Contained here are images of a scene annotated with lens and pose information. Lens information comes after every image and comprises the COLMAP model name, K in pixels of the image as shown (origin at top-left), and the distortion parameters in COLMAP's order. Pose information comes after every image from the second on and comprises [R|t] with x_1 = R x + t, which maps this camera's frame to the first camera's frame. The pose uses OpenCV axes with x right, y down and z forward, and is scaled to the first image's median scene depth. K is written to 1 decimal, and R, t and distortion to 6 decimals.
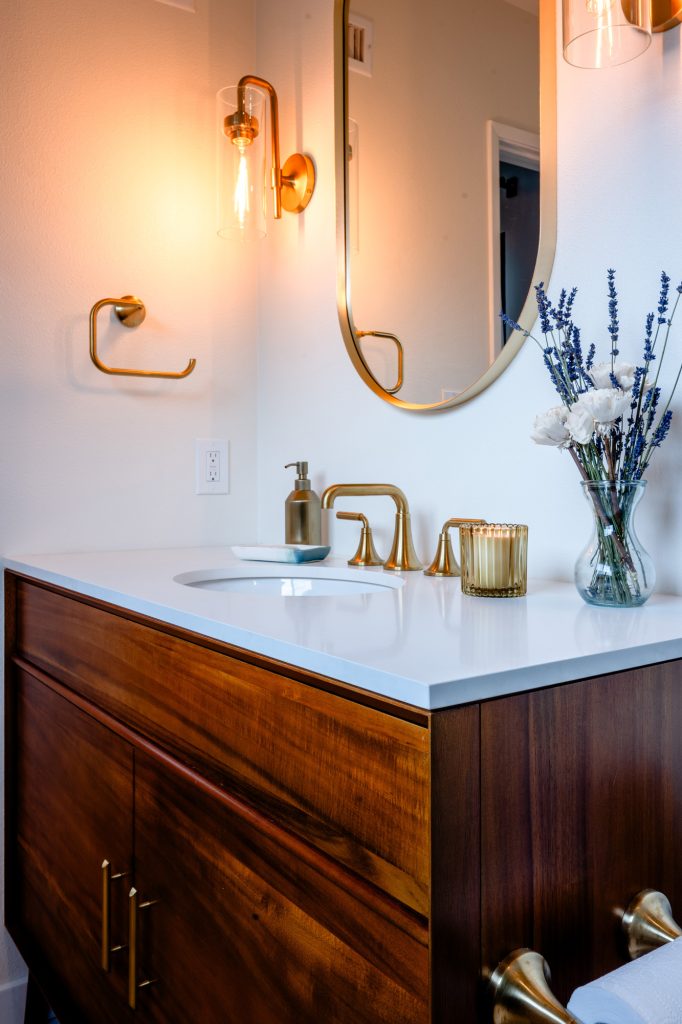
lens RADIAL K [[852.0, 0, 343.6], [0, 852.0, 472.1], [0, 0, 1]] dist [0.002008, 0.005010]
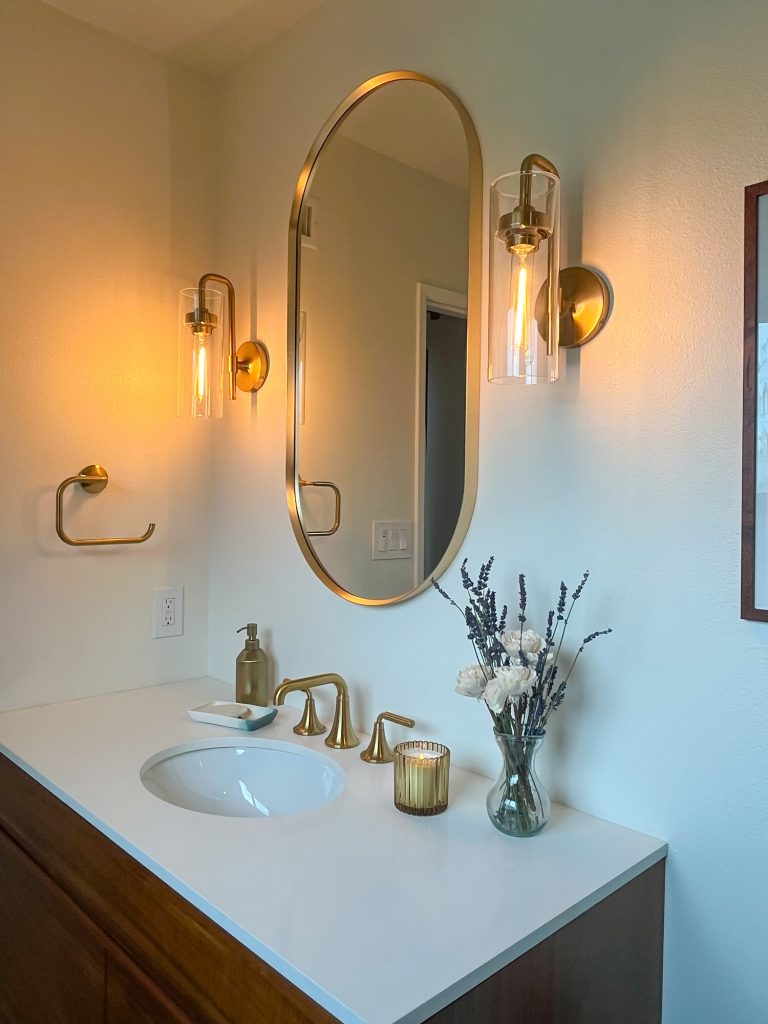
lens RADIAL K [[780.8, 0, 389.8], [0, 780.8, 491.4], [0, 0, 1]] dist [0.003648, -0.002161]
pose [[0.988470, 0.017857, 0.150358, -0.044920], [-0.020436, 0.999669, 0.015627, -0.345465], [-0.150029, -0.018520, 0.988508, -0.083074]]
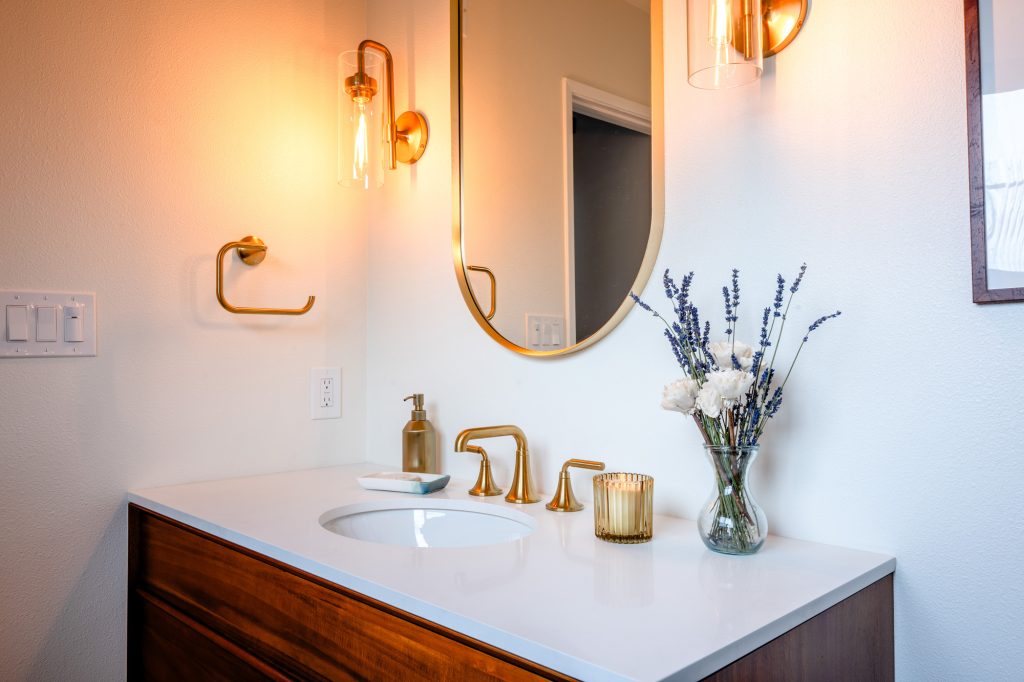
lens RADIAL K [[770.7, 0, 509.9], [0, 770.7, 327.7], [0, 0, 1]] dist [0.004935, -0.003930]
pose [[0.987040, 0.004427, 0.160412, -0.152119], [-0.000611, 0.999716, -0.023831, -0.122664], [-0.160472, 0.023425, 0.986762, 0.001751]]
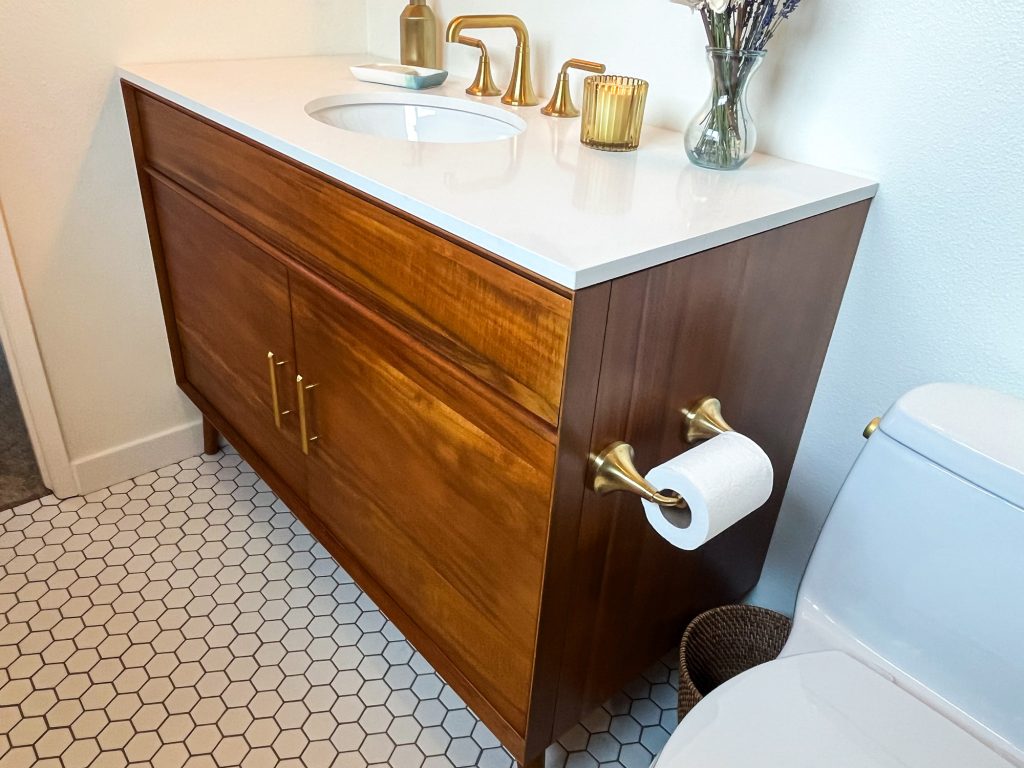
lens RADIAL K [[780.8, 0, 503.0], [0, 780.8, 386.7], [0, 0, 1]] dist [0.003648, -0.002161]
pose [[0.994484, 0.000461, 0.104891, -0.073525], [-0.053753, 0.860942, 0.505856, -0.102221], [-0.090072, -0.508703, 0.856217, -0.020320]]
